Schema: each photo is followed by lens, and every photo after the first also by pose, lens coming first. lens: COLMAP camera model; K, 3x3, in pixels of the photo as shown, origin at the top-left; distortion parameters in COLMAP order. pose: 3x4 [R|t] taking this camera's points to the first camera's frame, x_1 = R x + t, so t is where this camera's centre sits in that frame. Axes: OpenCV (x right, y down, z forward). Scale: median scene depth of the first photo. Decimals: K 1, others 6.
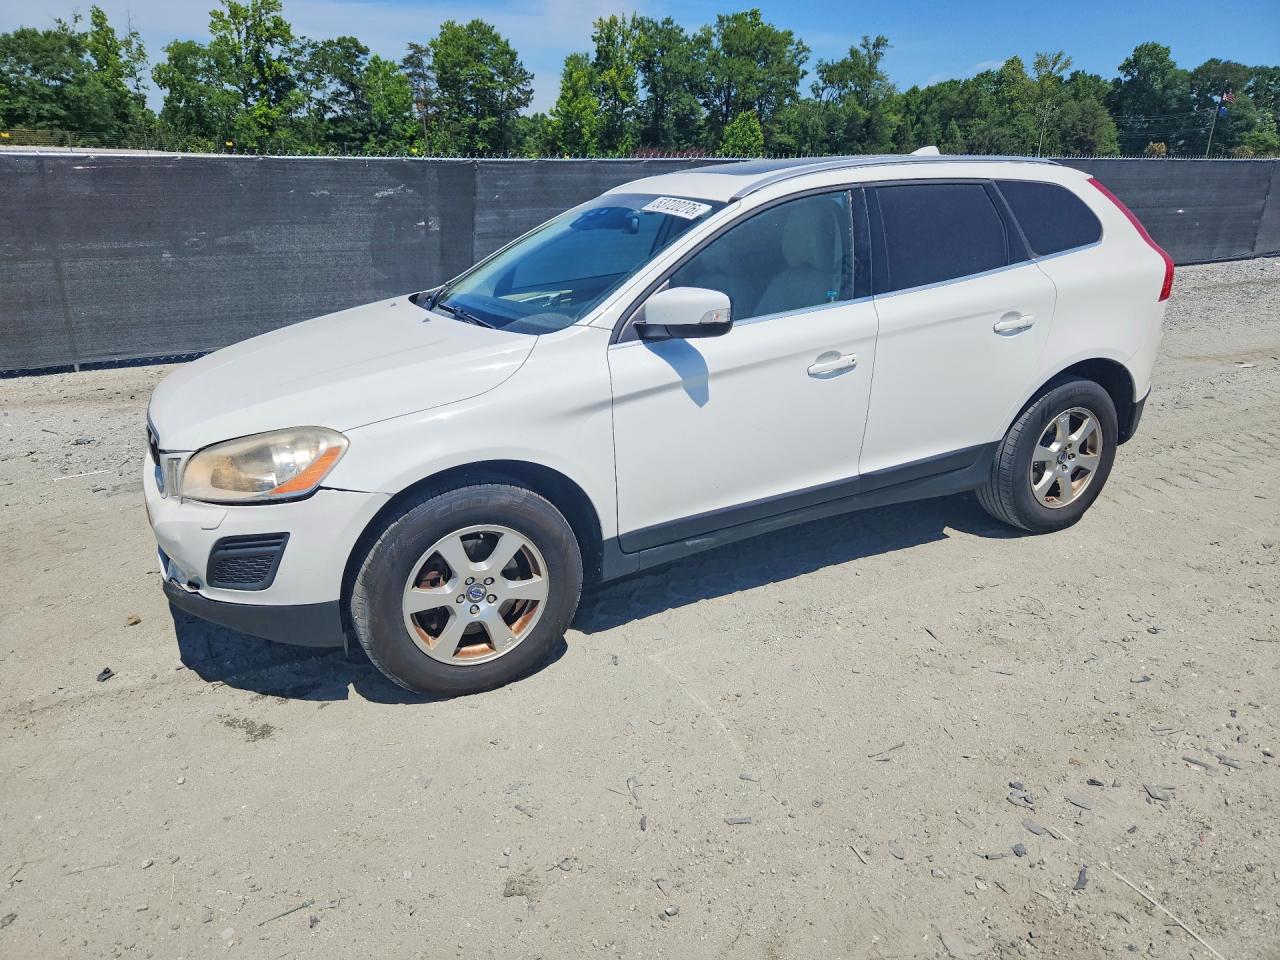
lens RADIAL K [[886.5, 0, 631.4], [0, 886.5, 484.8], [0, 0, 1]] dist [0.059562, -0.052631]
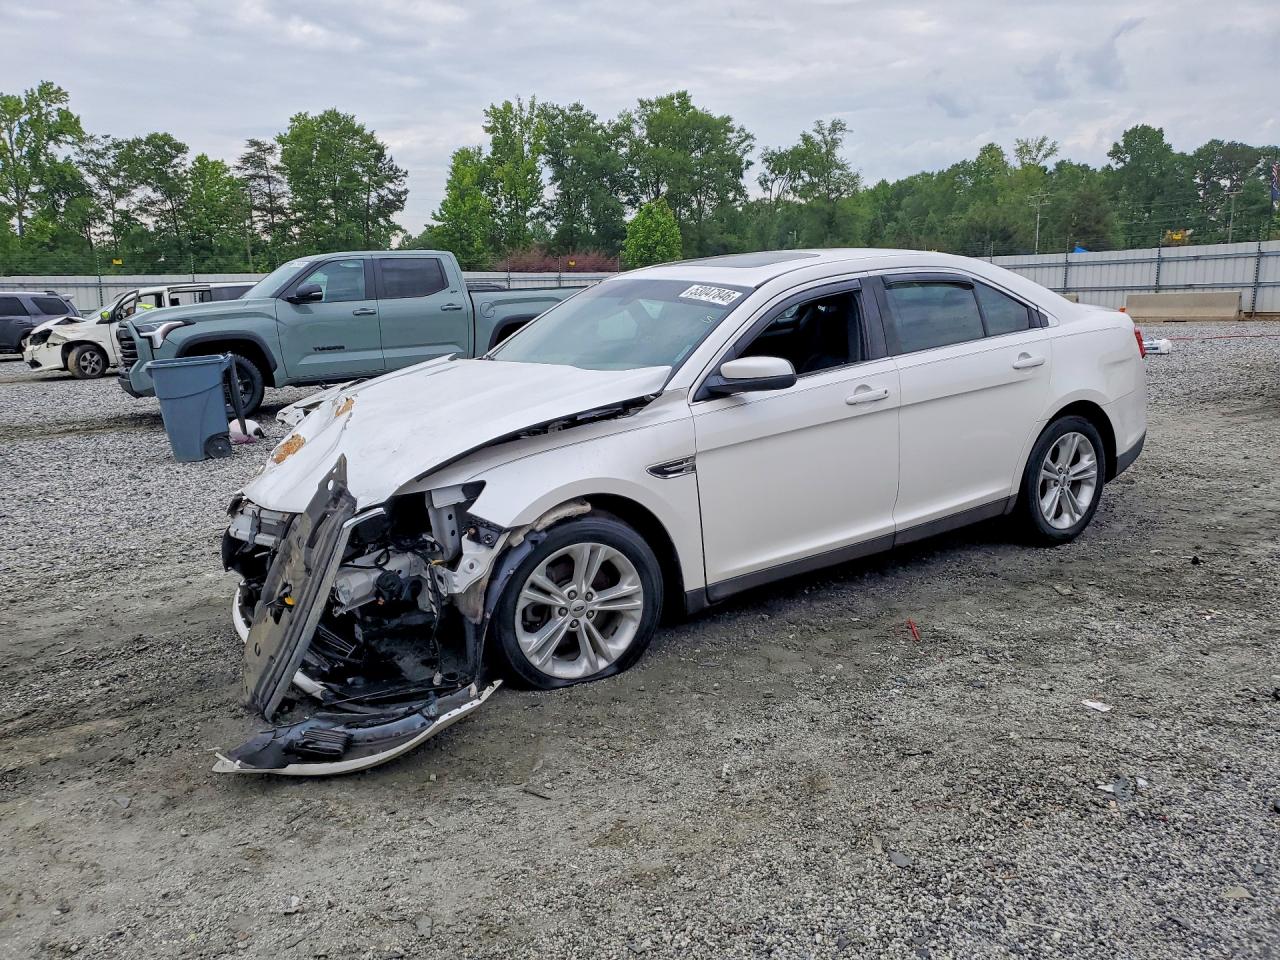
lens RADIAL K [[996.3, 0, 633.5], [0, 996.3, 495.3], [0, 0, 1]] dist [0.014786, 0.002706]
pose [[0.998487, -0.043258, 0.033945, 0.044576], [0.047270, 0.990646, -0.128010, -0.045041], [-0.028090, 0.129421, 0.991192, 0.137013]]
